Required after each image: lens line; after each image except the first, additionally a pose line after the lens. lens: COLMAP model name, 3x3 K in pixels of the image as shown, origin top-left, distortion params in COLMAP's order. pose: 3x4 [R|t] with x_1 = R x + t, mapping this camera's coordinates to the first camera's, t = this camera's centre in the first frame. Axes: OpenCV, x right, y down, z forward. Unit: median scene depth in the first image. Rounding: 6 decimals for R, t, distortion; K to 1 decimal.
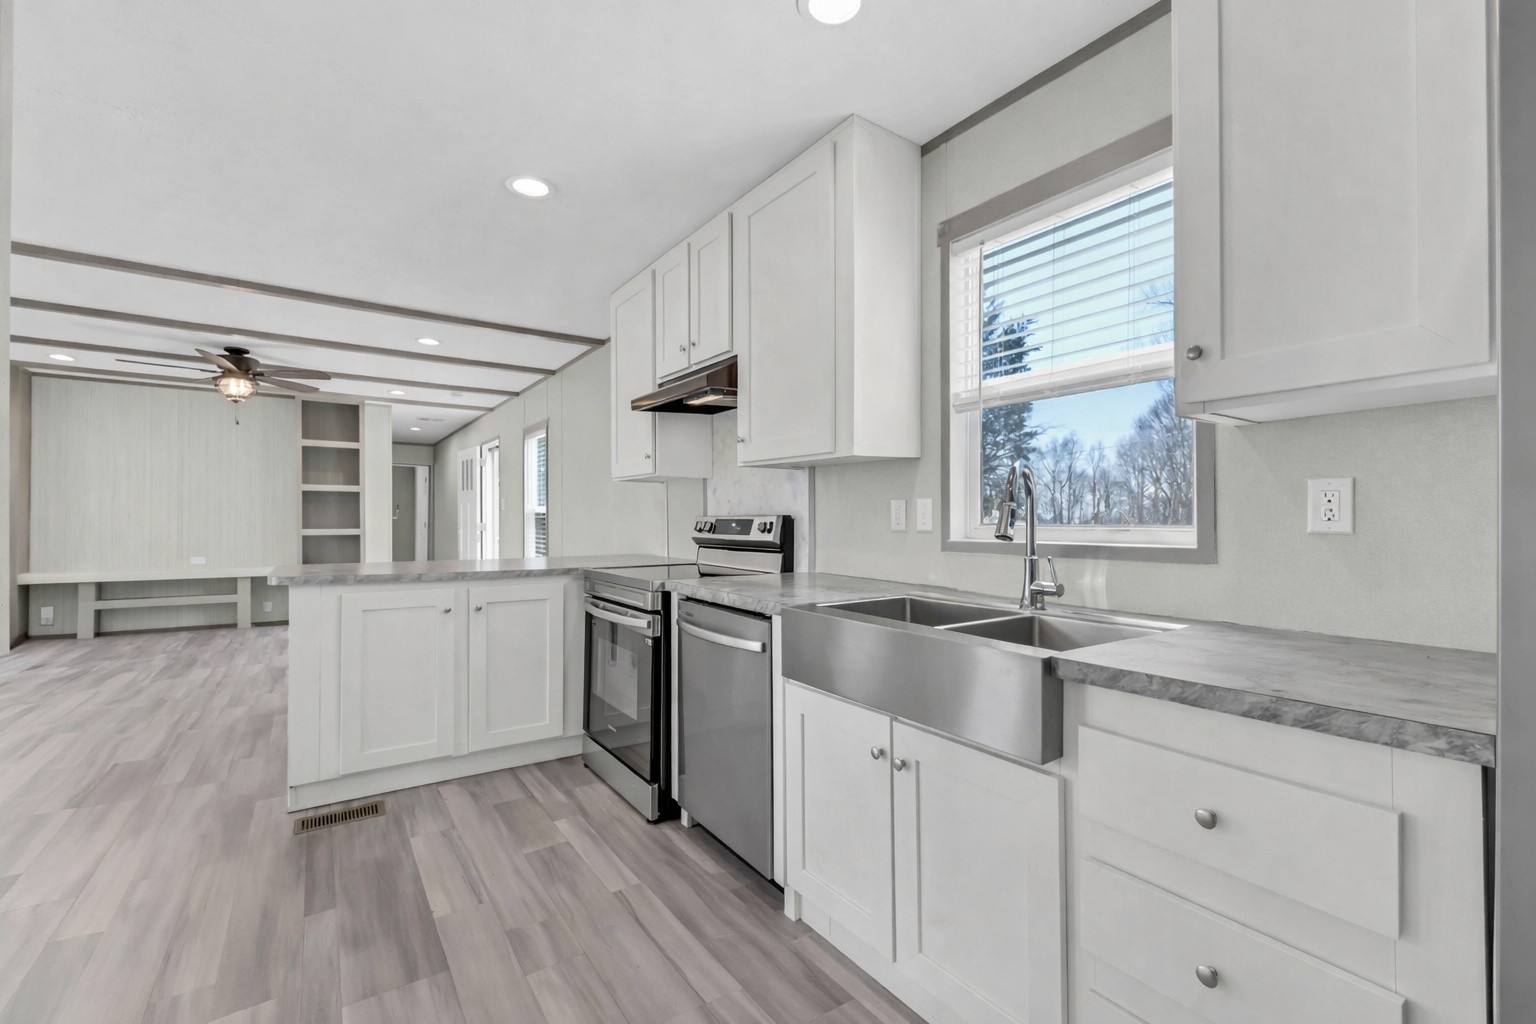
lens RADIAL K [[649.1, 0, 768.0], [0, 649.1, 512.0], [0, 0, 1]] dist [0.022878, 0.000109]
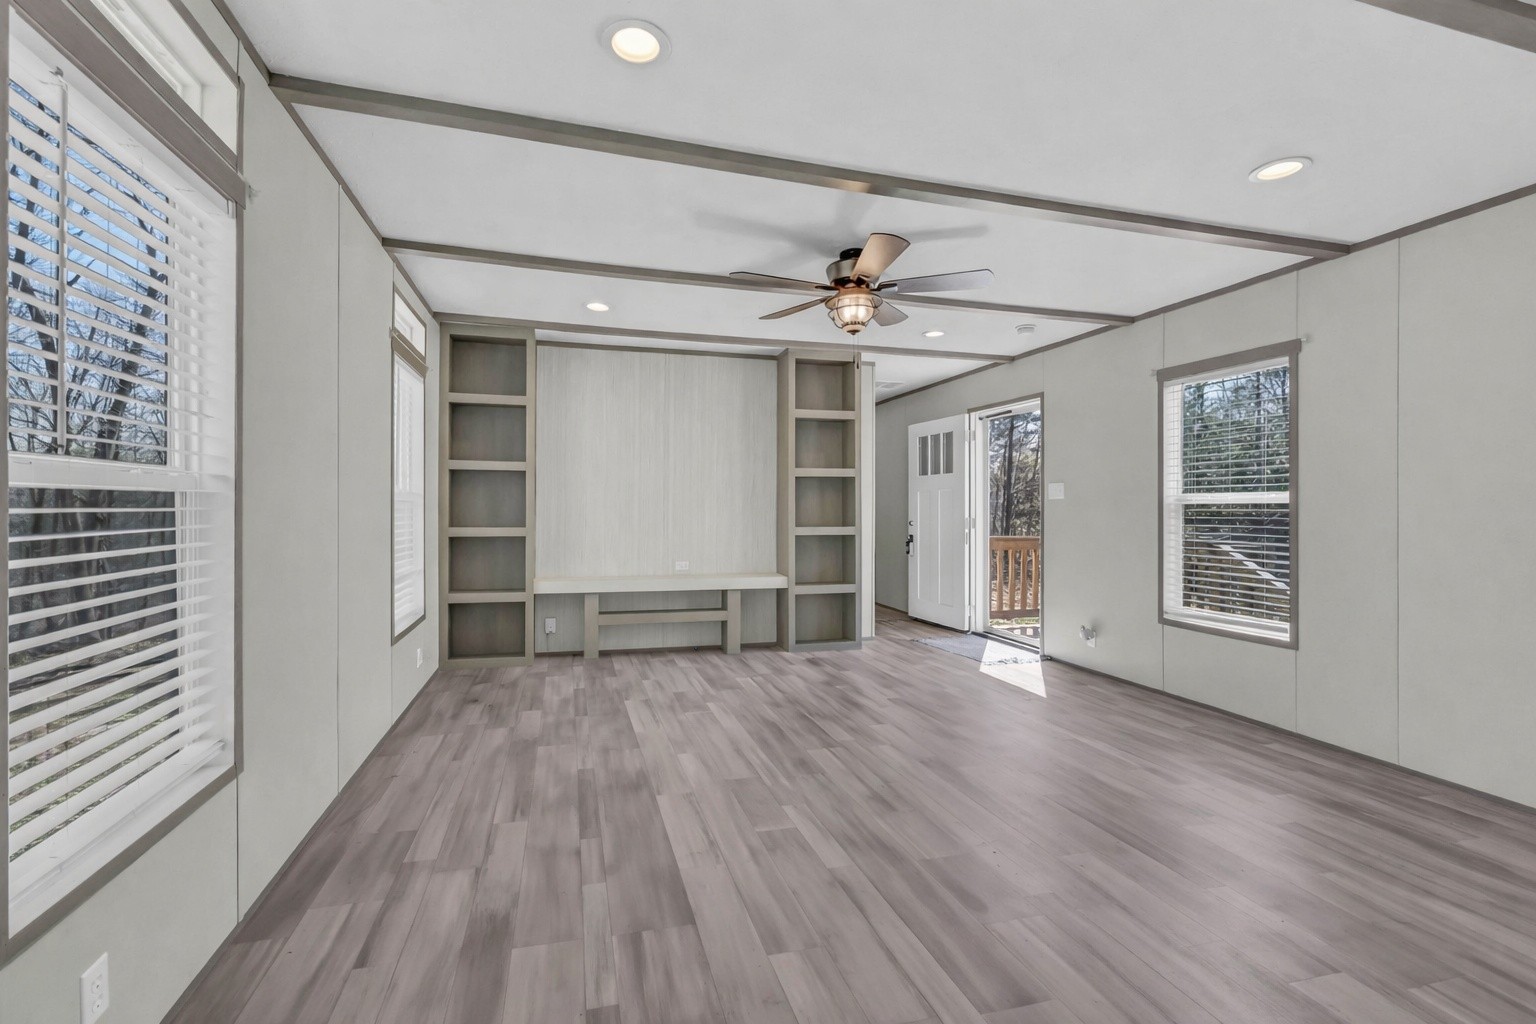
lens RADIAL K [[649.1, 0, 768.0], [0, 649.1, 512.0], [0, 0, 1]] dist [0.022878, 0.000109]
pose [[0.953404, 0.004391, -0.301664, -0.525056], [-0.000516, 0.999916, 0.012924, -0.001257], [0.301695, -0.012166, 0.953327, 0.283681]]
